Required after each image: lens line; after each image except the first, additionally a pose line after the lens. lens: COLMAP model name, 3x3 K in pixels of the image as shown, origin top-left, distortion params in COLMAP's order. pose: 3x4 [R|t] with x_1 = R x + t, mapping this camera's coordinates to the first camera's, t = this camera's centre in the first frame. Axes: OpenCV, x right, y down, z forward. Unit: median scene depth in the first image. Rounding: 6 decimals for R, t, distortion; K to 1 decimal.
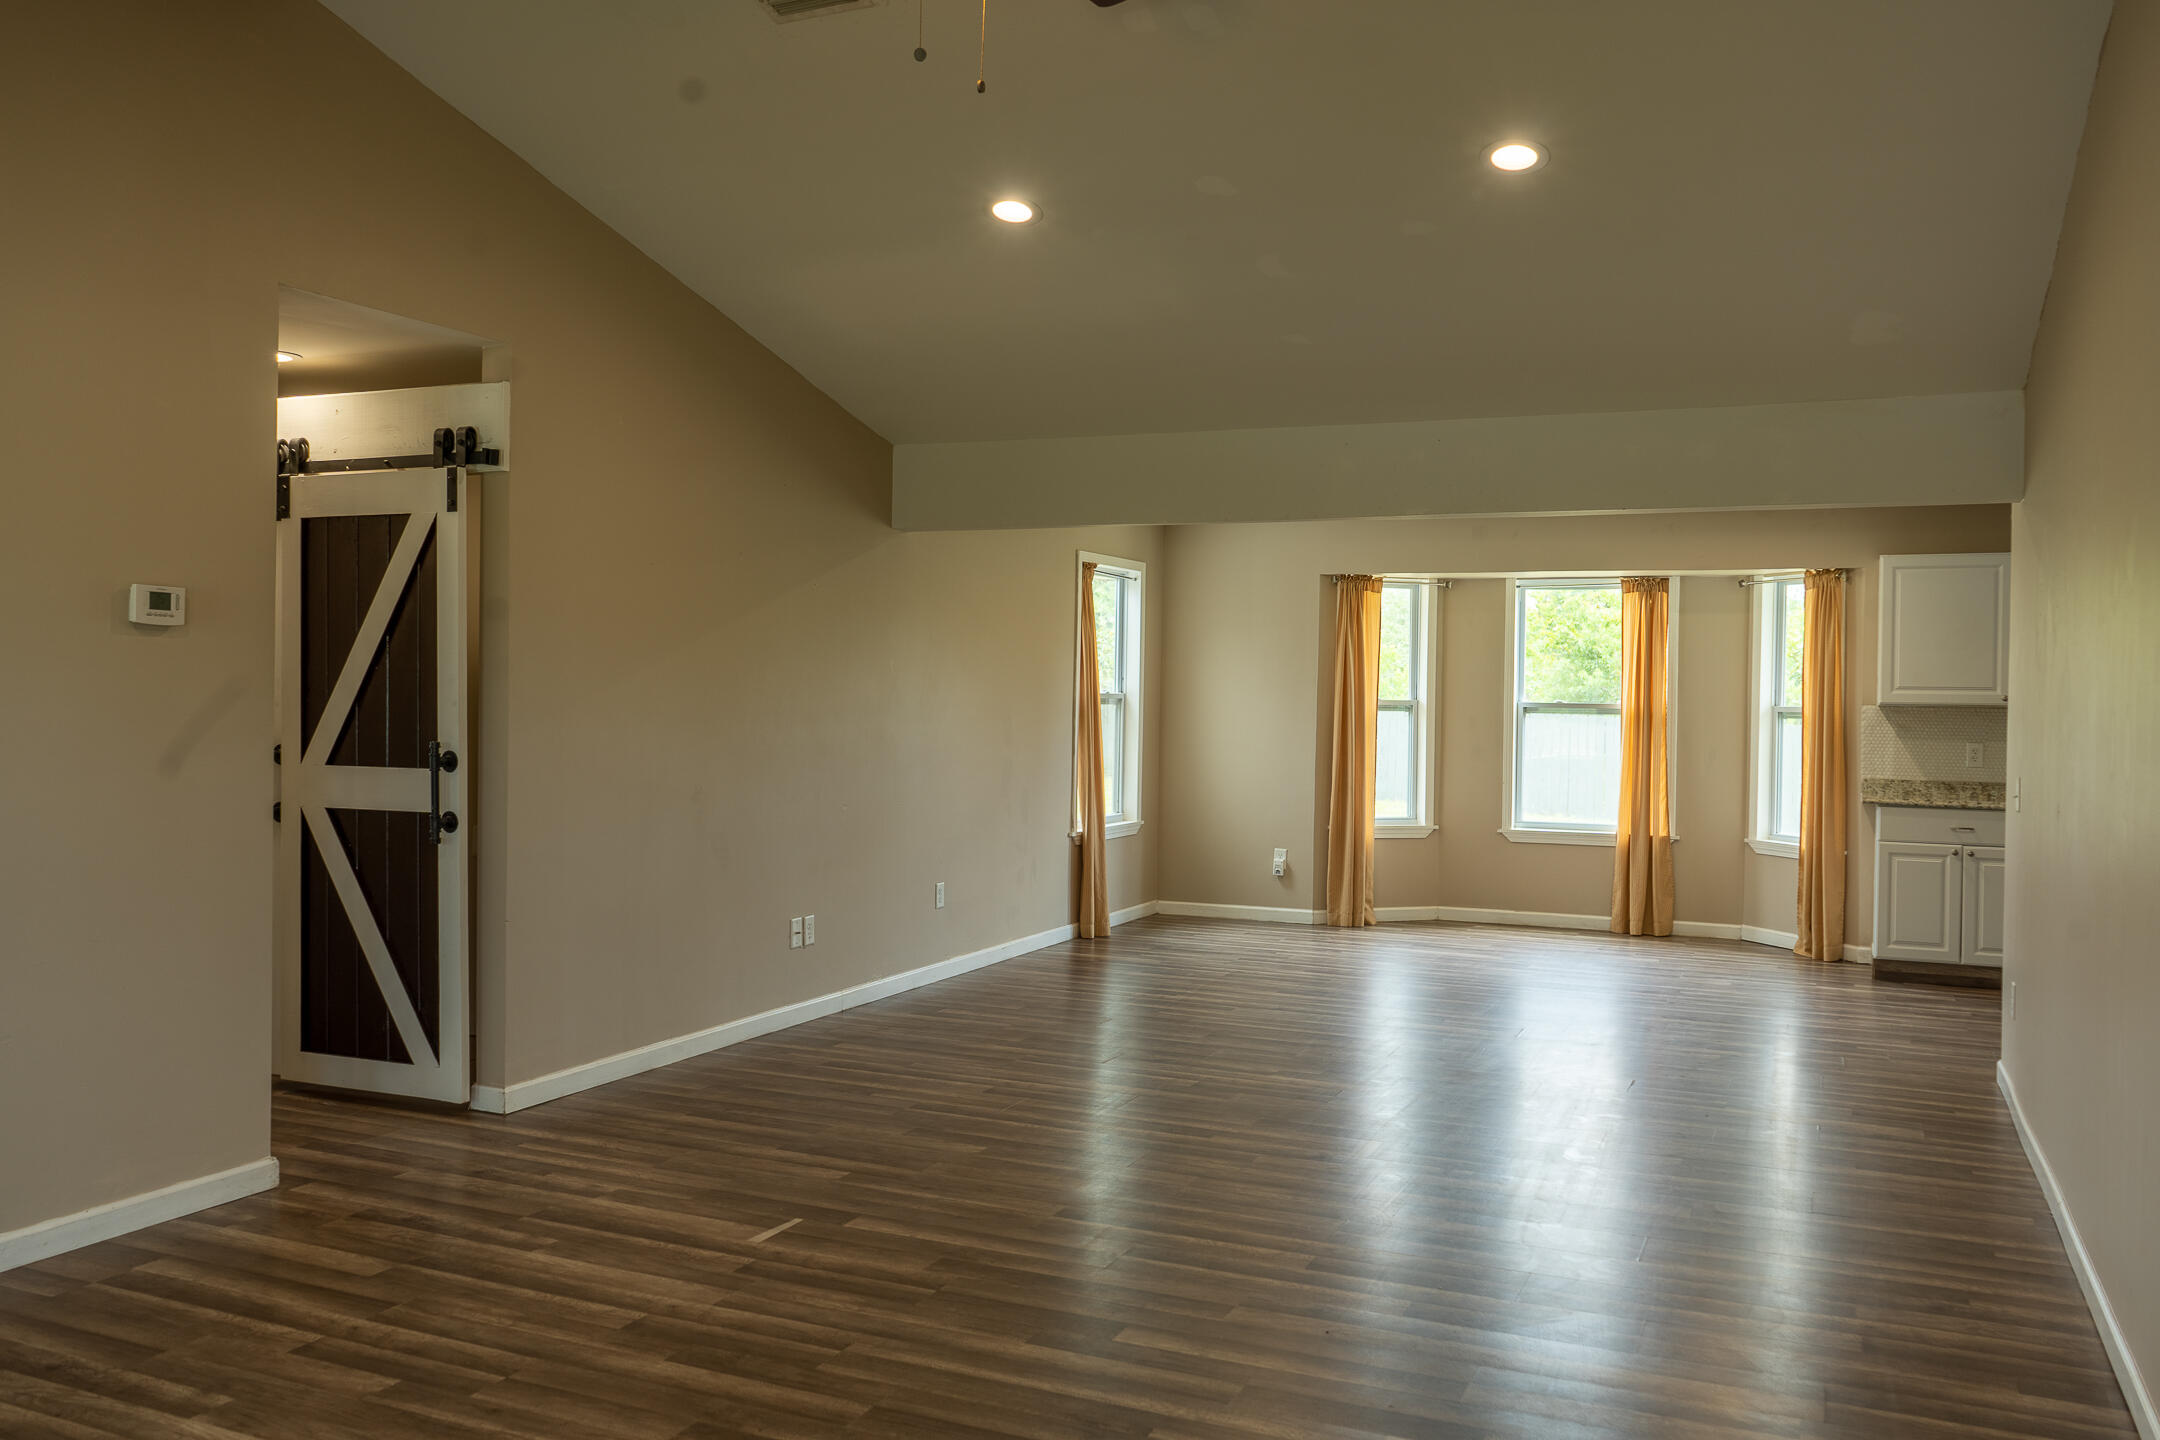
lens RADIAL K [[1710.6, 0, 1080.0], [0, 1710.6, 720.0], [0, 0, 1]] dist [-0.016546, 0.014985]
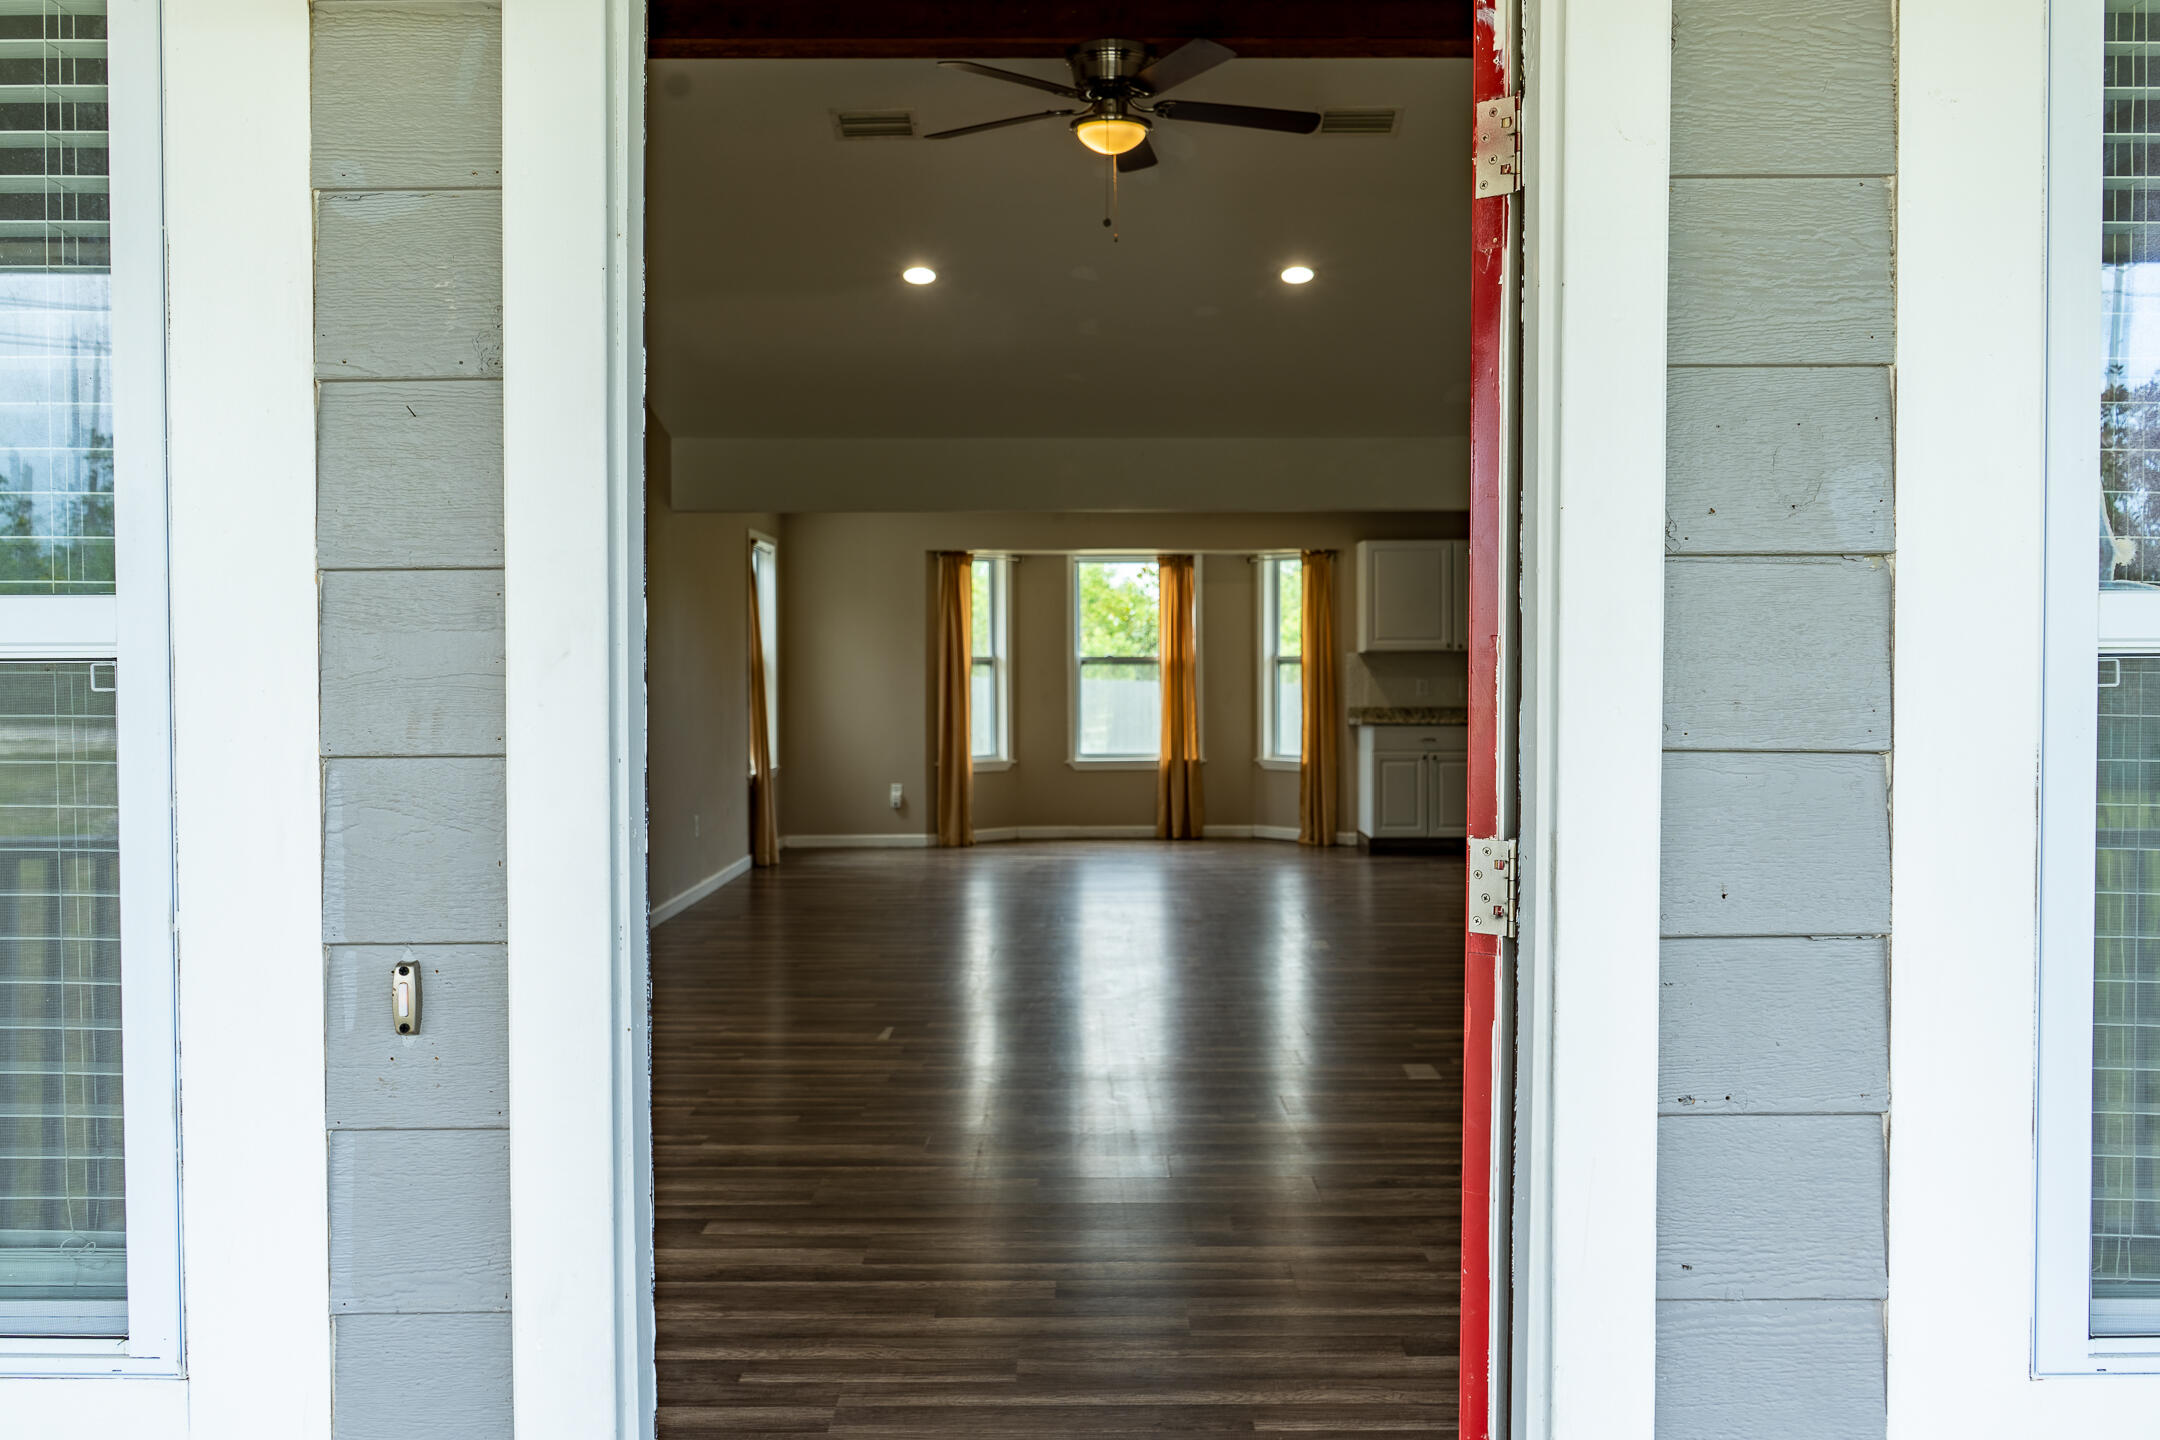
lens RADIAL K [[1710.6, 0, 1080.0], [0, 1710.6, 720.0], [0, 0, 1]] dist [-0.016546, 0.014985]
pose [[0.914217, -0.030780, 0.404053, -0.265705], [0.023965, 0.999473, 0.021914, 0.009431], [-0.404515, -0.010351, 0.914473, -0.136335]]
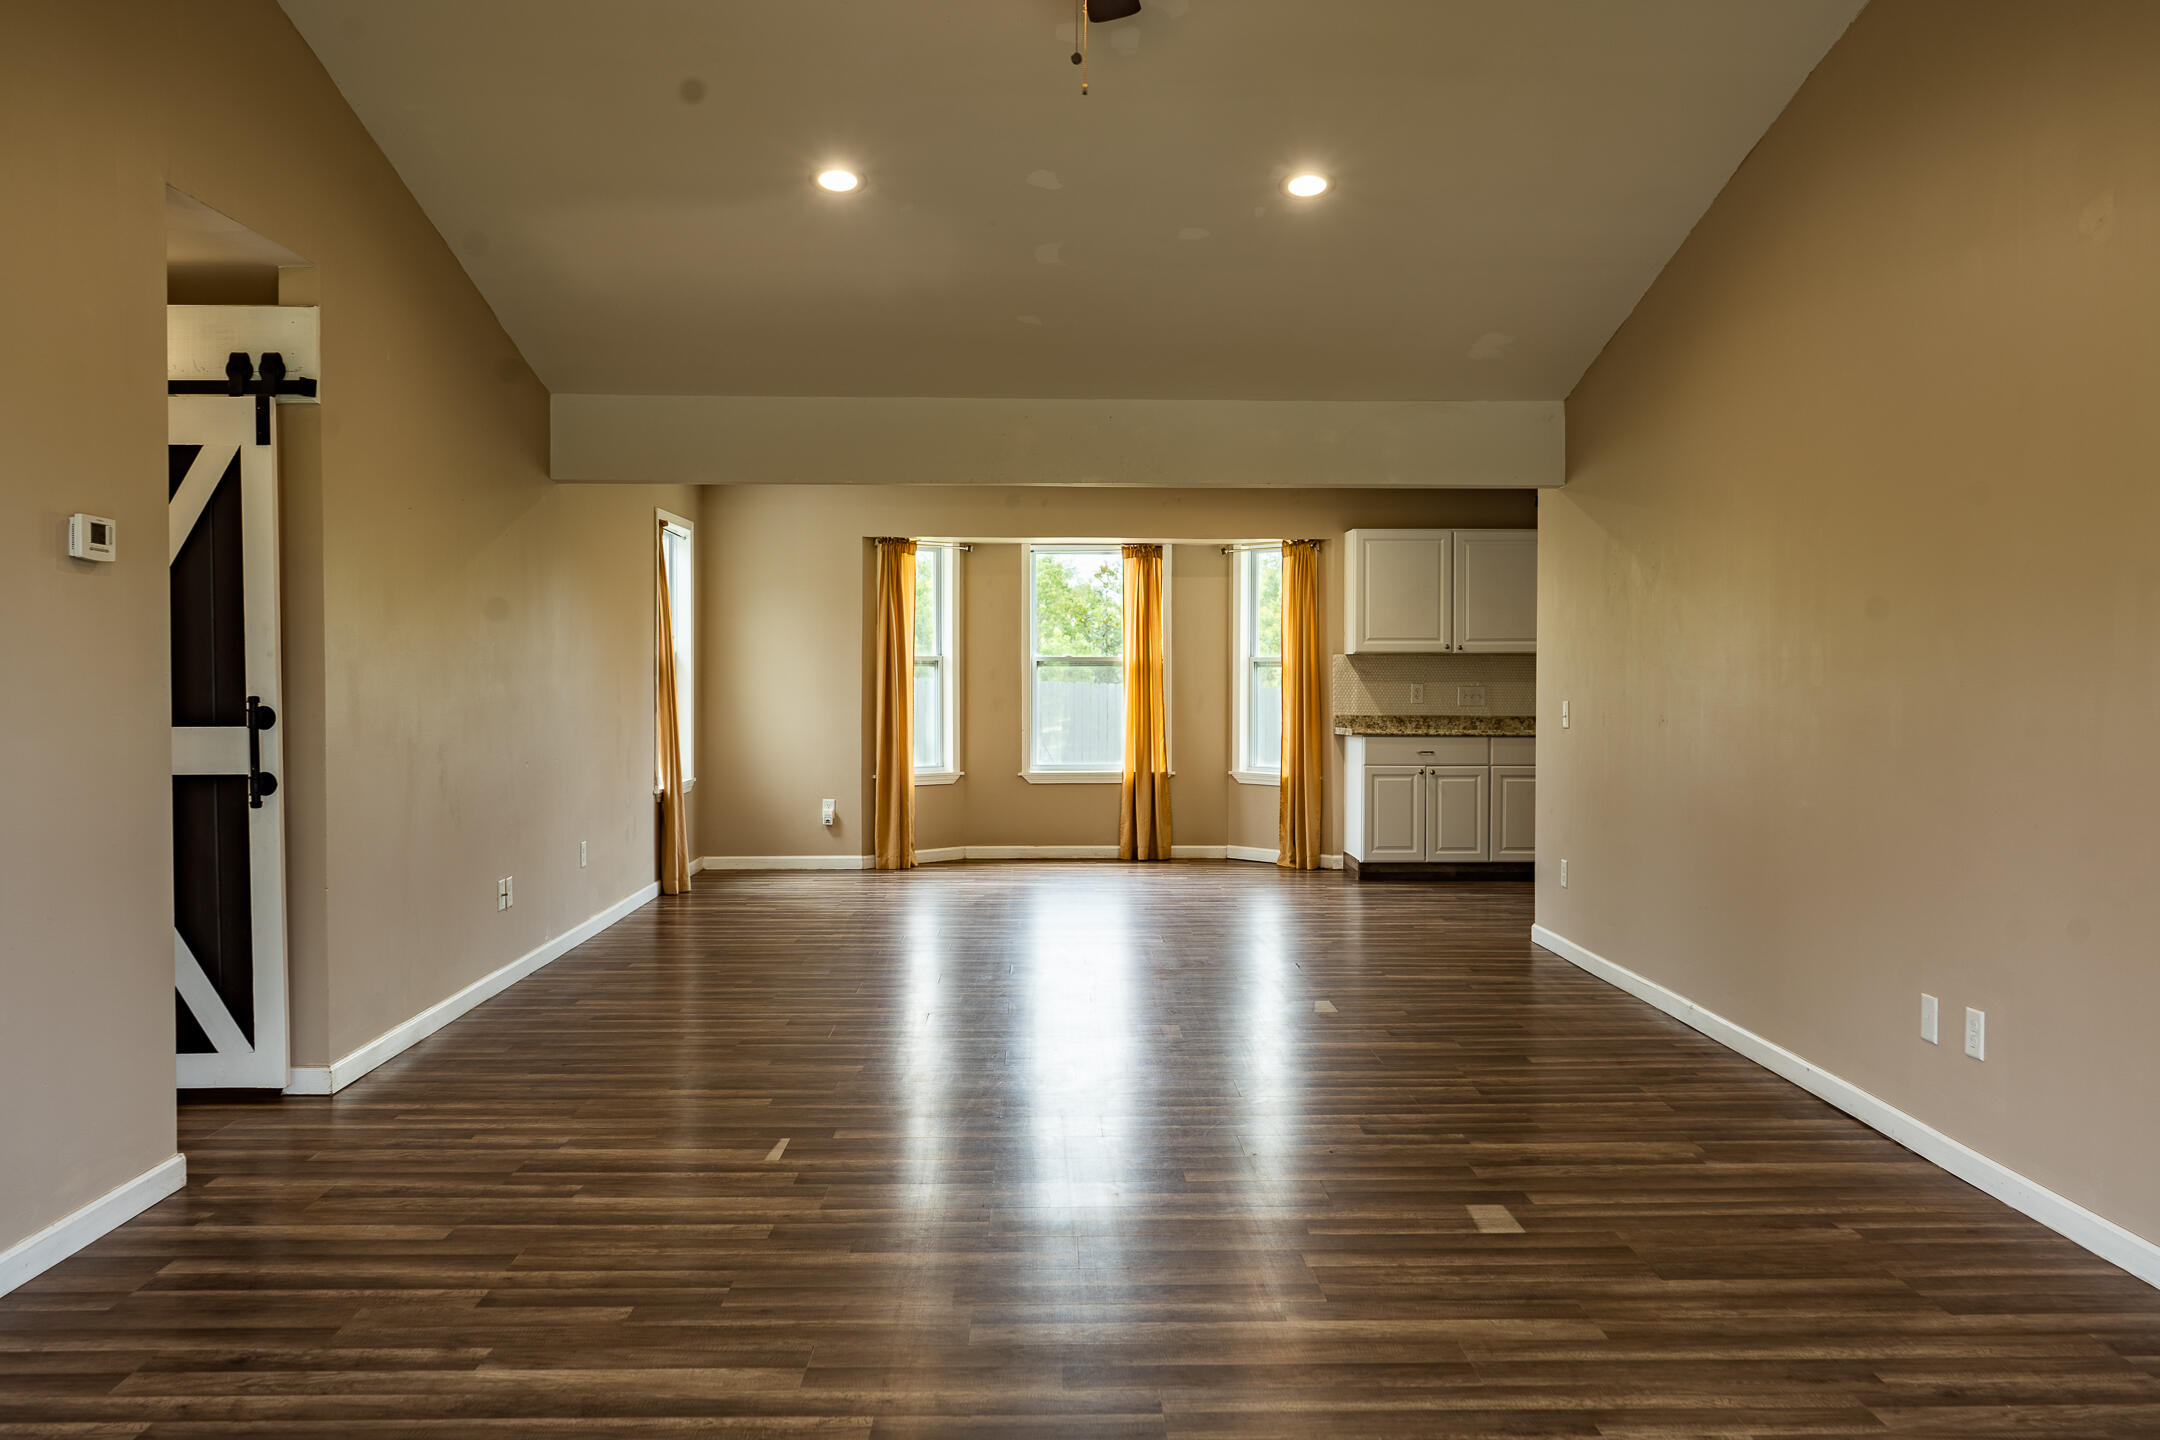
lens RADIAL K [[1710.6, 0, 1080.0], [0, 1710.6, 720.0], [0, 0, 1]] dist [-0.016546, 0.014985]
pose [[0.903372, -0.026136, 0.428061, -0.209553], [0.018690, 0.999592, 0.021589, 0.007945], [-0.428450, -0.011502, 0.903492, -0.009140]]
